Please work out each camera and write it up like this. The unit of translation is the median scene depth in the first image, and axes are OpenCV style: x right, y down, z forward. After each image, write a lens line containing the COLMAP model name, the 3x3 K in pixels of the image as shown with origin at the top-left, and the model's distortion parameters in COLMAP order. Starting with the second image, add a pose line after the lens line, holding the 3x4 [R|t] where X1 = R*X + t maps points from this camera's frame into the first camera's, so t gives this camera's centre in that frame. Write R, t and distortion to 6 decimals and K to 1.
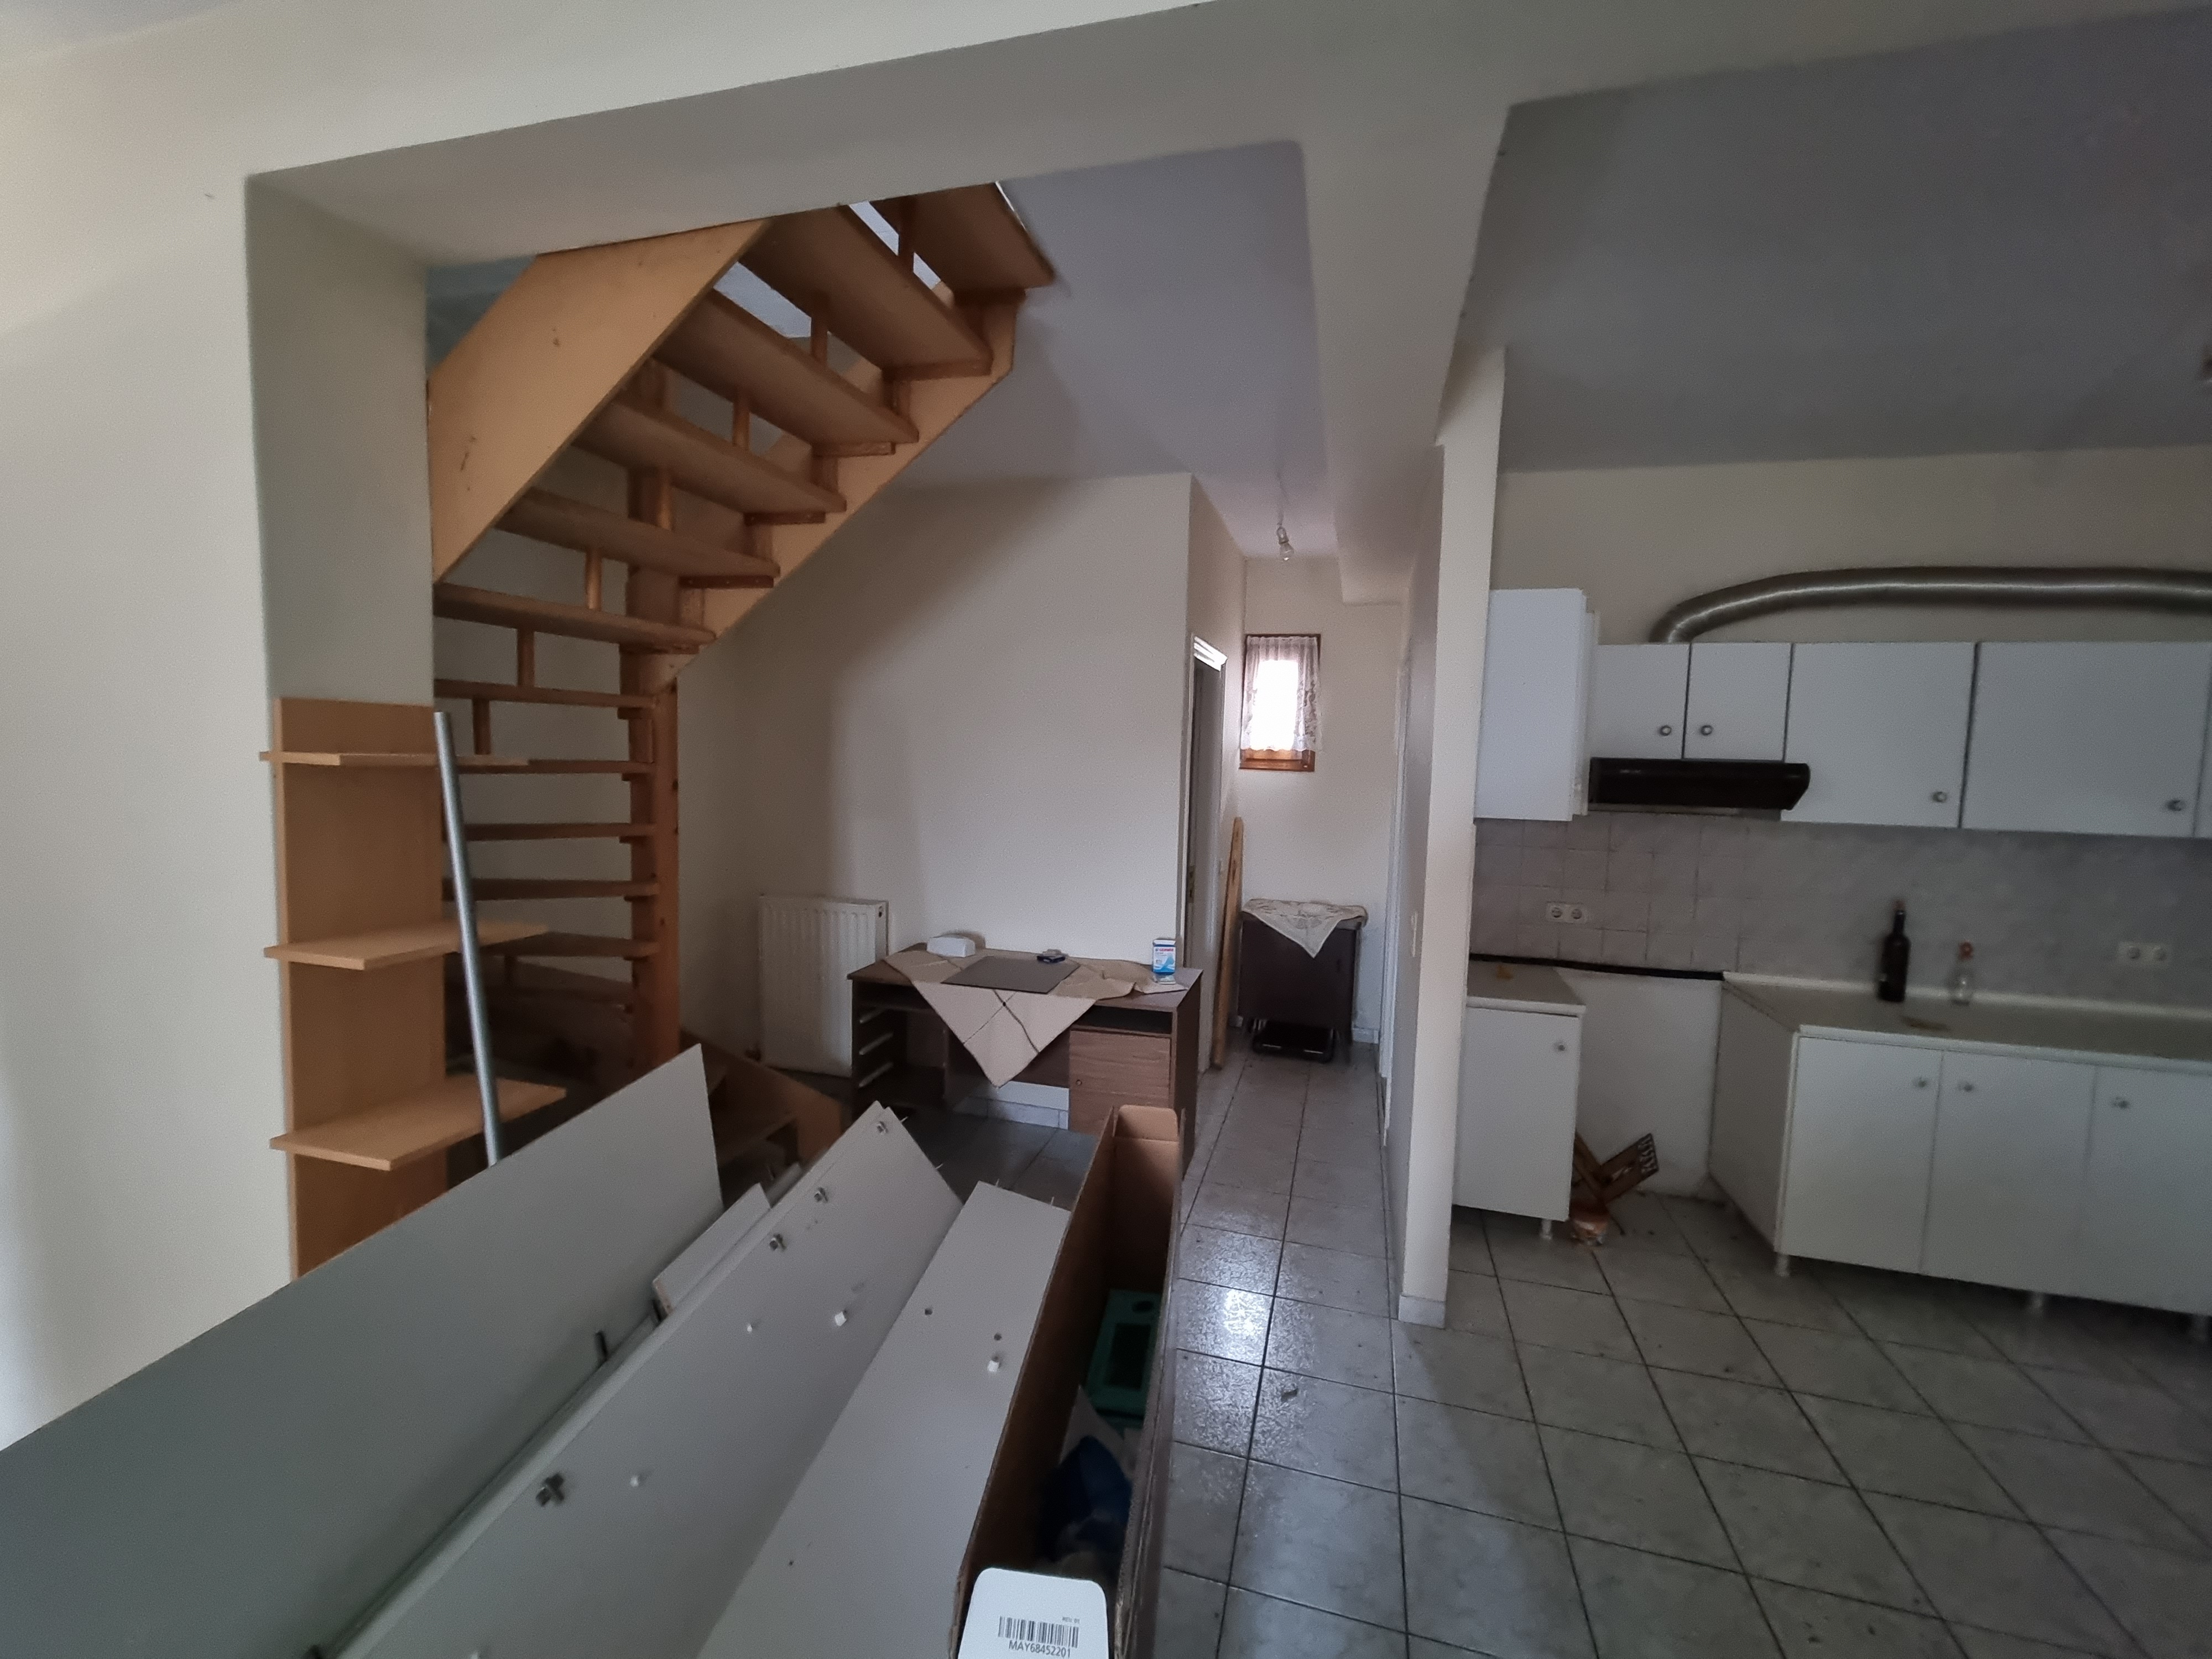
lens RADIAL K [[919.2, 0, 1104.5], [0, 919.2, 825.7], [0, 0, 1]] dist [-0.000964, 0.000130]
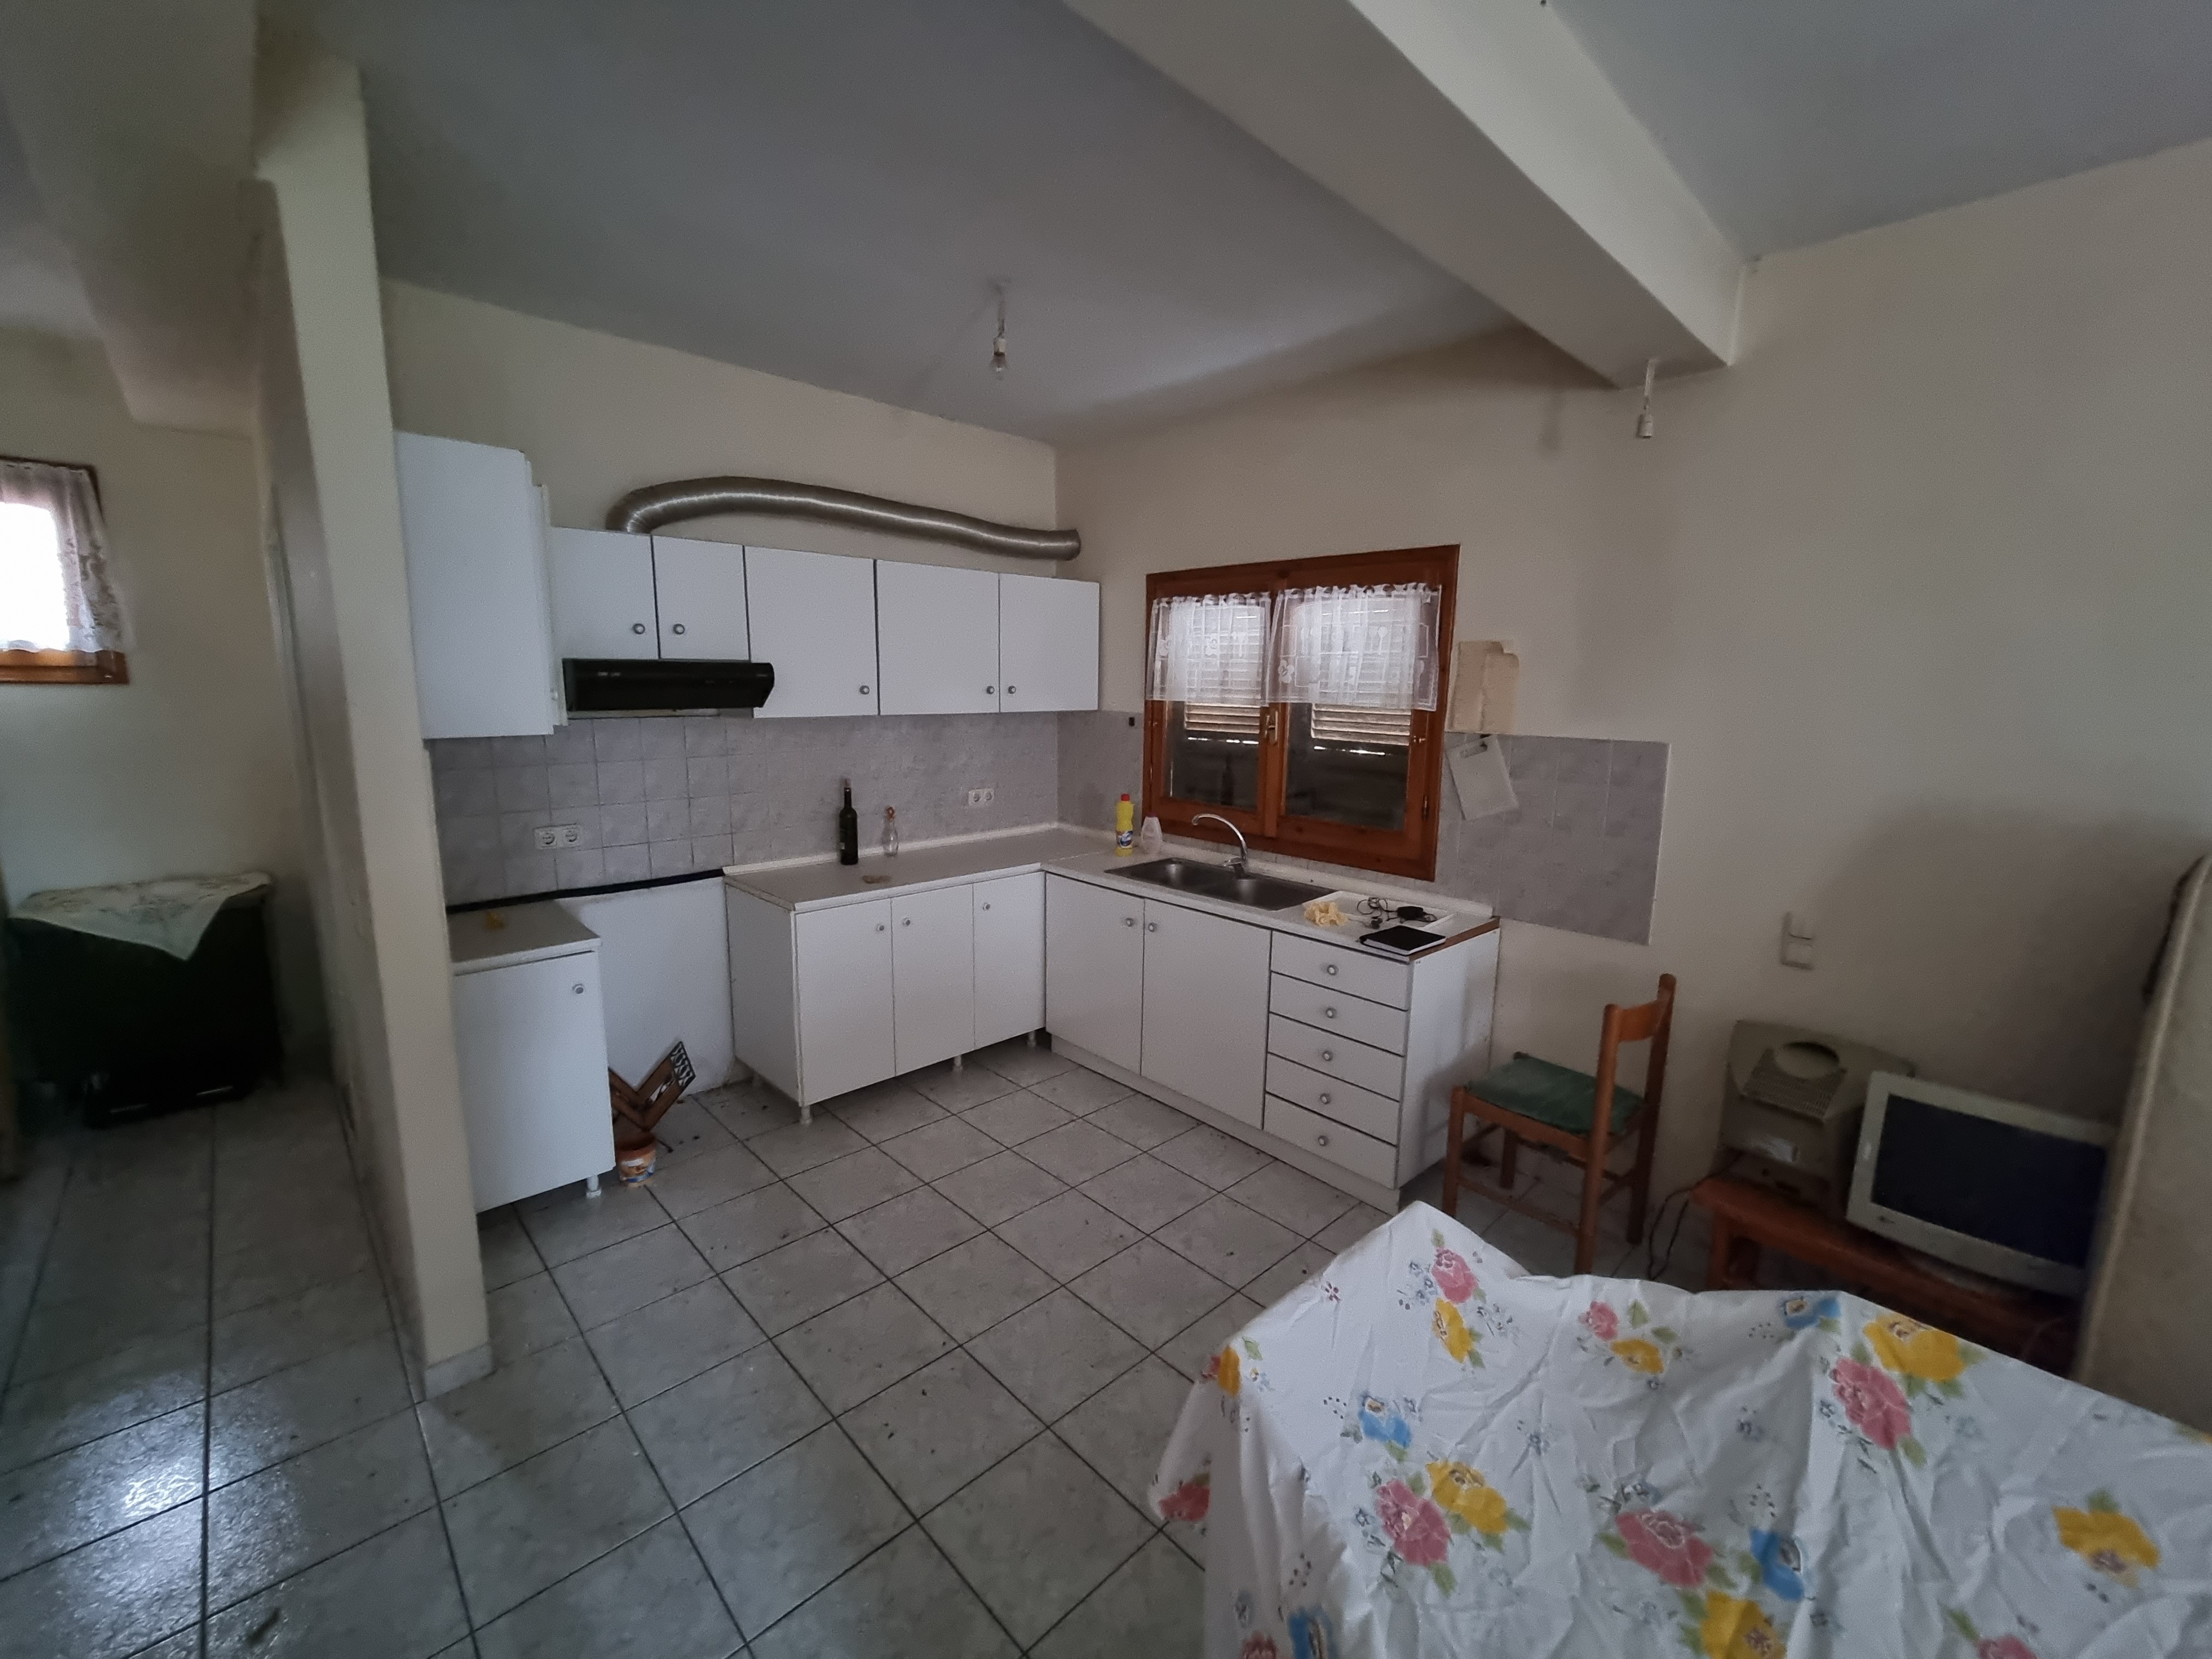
lens RADIAL K [[919.2, 0, 1101.7], [0, 919.2, 823.4], [0, 0, 1]] dist [-0.000964, 0.000130]
pose [[0.519102, -0.157774, 0.840024, 0.036039], [0.070380, 0.987368, 0.141956, -0.007402], [-0.851810, -0.014568, 0.523649, 0.102300]]
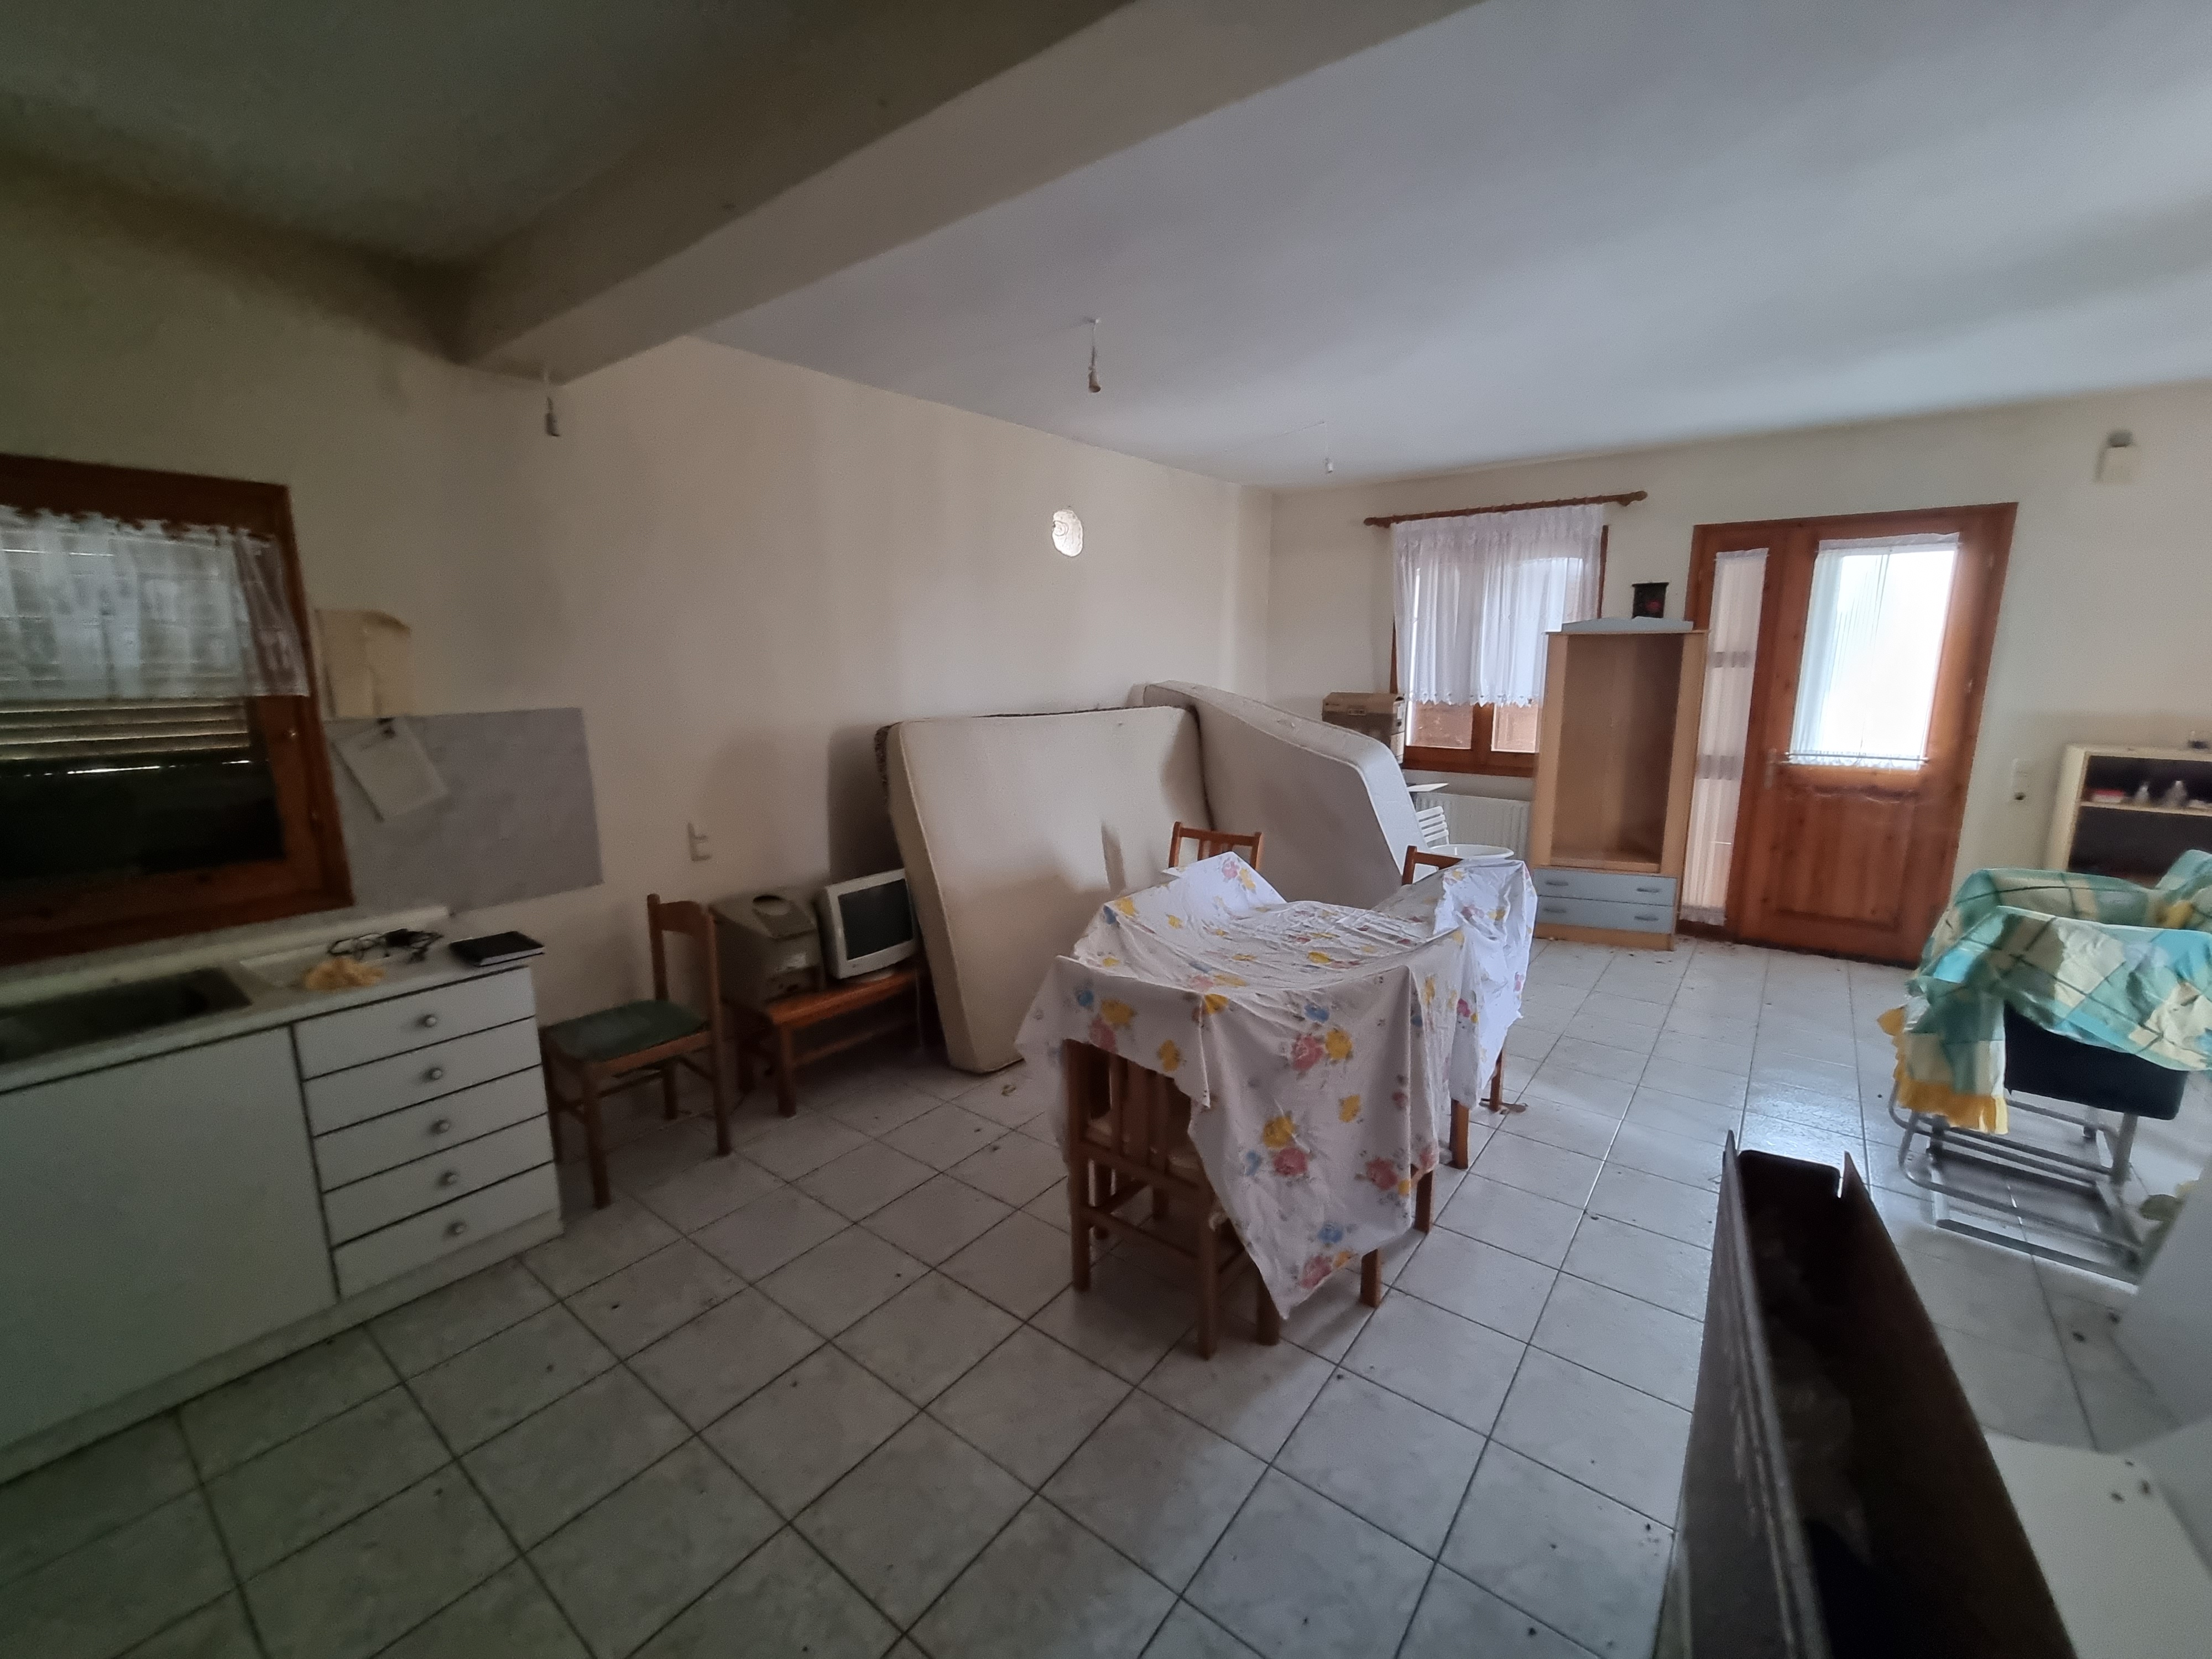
lens RADIAL K [[919.2, 0, 1098.2], [0, 919.2, 830.8], [0, 0, 1]] dist [-0.000964, 0.000130]
pose [[-0.923446, -0.093116, 0.372258, 0.193249], [0.012416, 0.962353, 0.271520, -0.075232], [-0.383527, 0.255356, -0.887525, 1.062556]]
